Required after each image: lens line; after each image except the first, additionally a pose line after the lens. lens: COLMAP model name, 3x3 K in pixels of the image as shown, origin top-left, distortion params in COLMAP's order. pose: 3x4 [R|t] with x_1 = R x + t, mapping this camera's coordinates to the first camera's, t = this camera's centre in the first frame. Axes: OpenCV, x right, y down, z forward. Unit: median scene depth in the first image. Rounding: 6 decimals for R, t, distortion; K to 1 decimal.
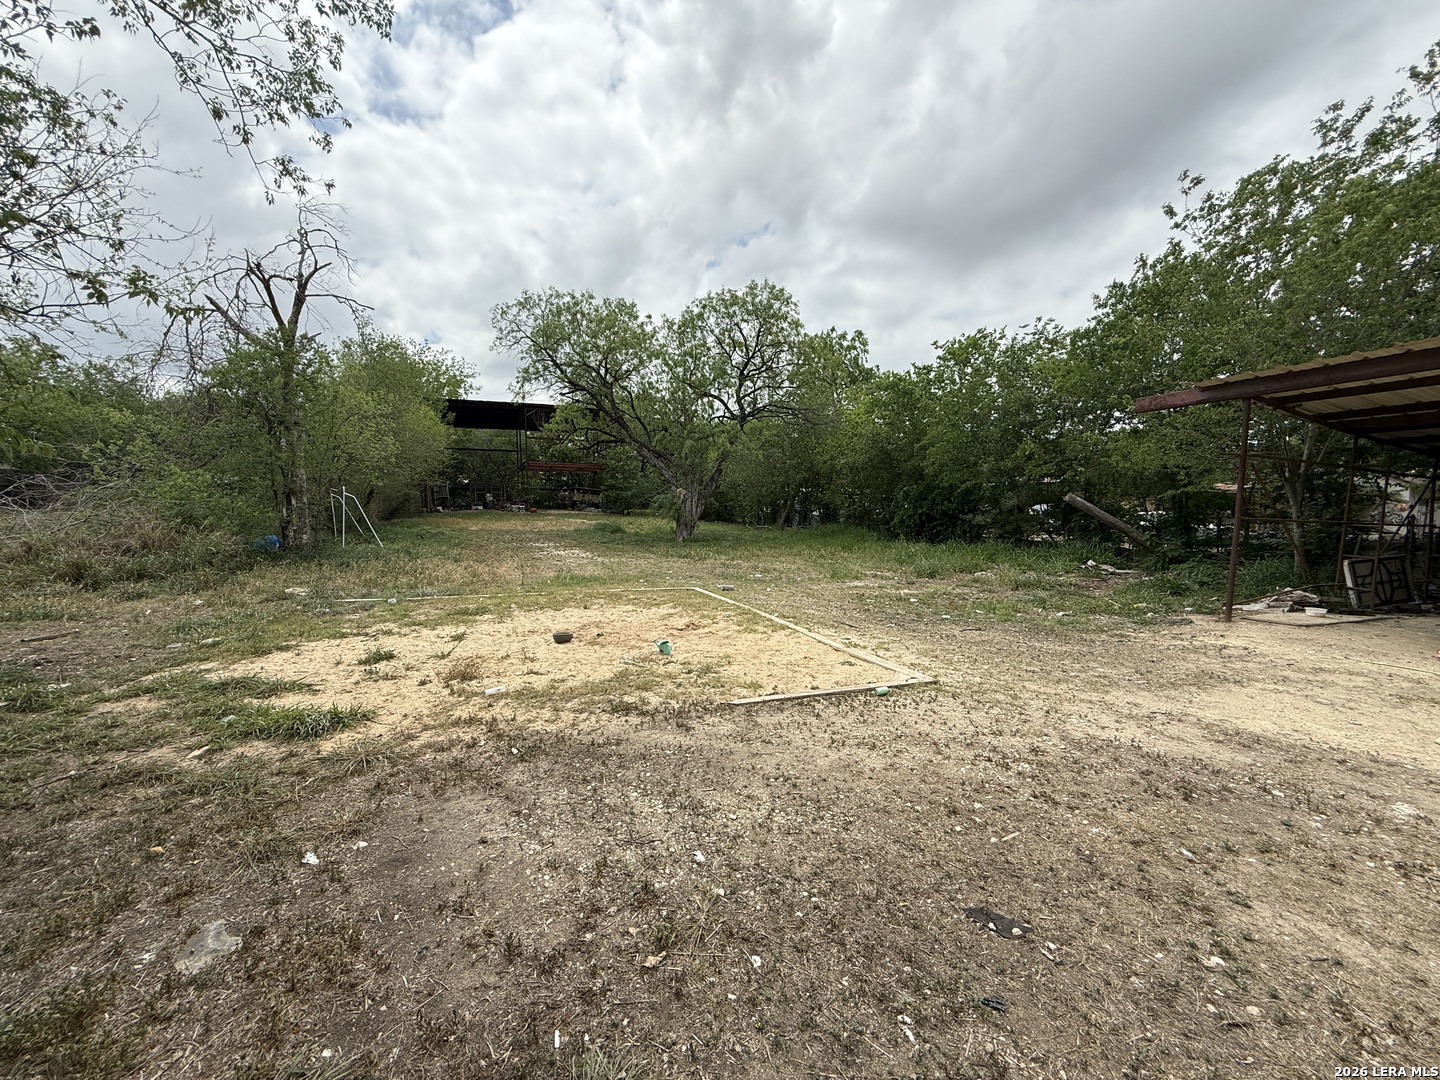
lens RADIAL K [[578.6, 0, 736.8], [0, 578.6, 547.1], [0, 0, 1]] dist [0.001160, 0.000295]
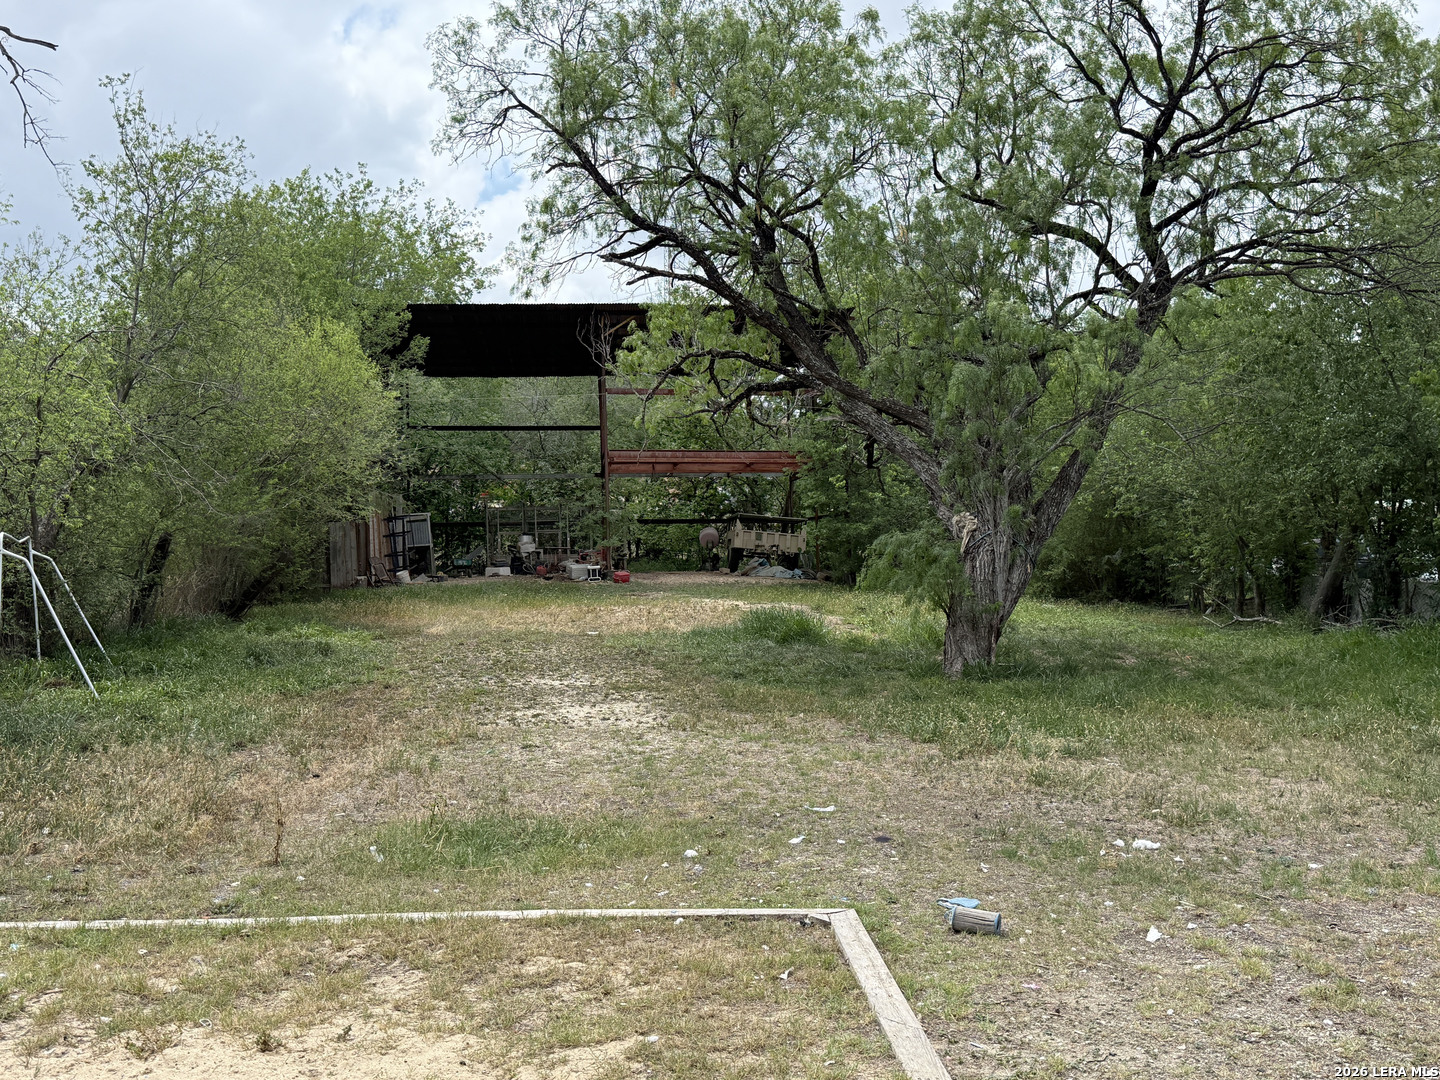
lens RADIAL K [[1494.0, 0, 720.0], [0, 1494.0, 540.0], [0, 0, 1]] dist [0.203432, -0.528325]
pose [[0.952318, -0.020859, -0.304394, 0.028241], [-0.003983, 0.996725, -0.080762, -0.013279], [0.305082, 0.078124, 0.949116, 0.123770]]
